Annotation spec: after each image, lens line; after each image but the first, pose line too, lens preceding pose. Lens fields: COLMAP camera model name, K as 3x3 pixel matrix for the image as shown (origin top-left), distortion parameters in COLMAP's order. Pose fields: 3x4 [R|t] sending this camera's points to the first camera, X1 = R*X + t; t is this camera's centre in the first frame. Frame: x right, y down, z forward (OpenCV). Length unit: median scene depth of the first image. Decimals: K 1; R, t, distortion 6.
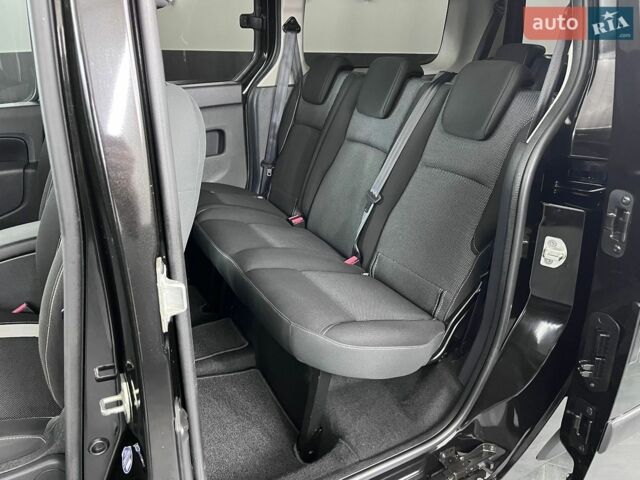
lens RADIAL K [[478.4, 0, 320.0], [0, 478.4, 240.0], [0, 0, 1]] dist [0.063768, -0.098438]
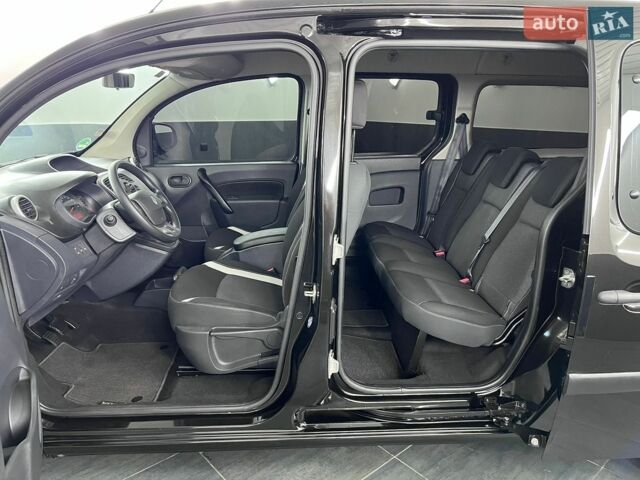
lens RADIAL K [[478.4, 0, 320.0], [0, 478.4, 240.0], [0, 0, 1]] dist [0.063768, -0.098438]
pose [[0.904820, 0.127936, -0.406119, 0.193450], [-0.173775, 0.981699, -0.077909, 0.087605], [0.388719, 0.141067, 0.910493, -0.414999]]
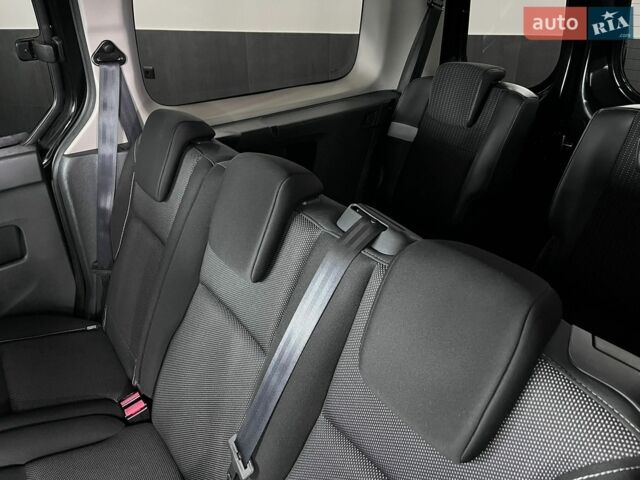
lens RADIAL K [[478.4, 0, 320.0], [0, 478.4, 240.0], [0, 0, 1]] dist [0.063768, -0.098438]
pose [[0.988108, -0.079005, 0.131909, 0.110853], [0.065554, 0.992479, 0.103379, -0.279920], [-0.139084, -0.093503, 0.985856, 0.378326]]
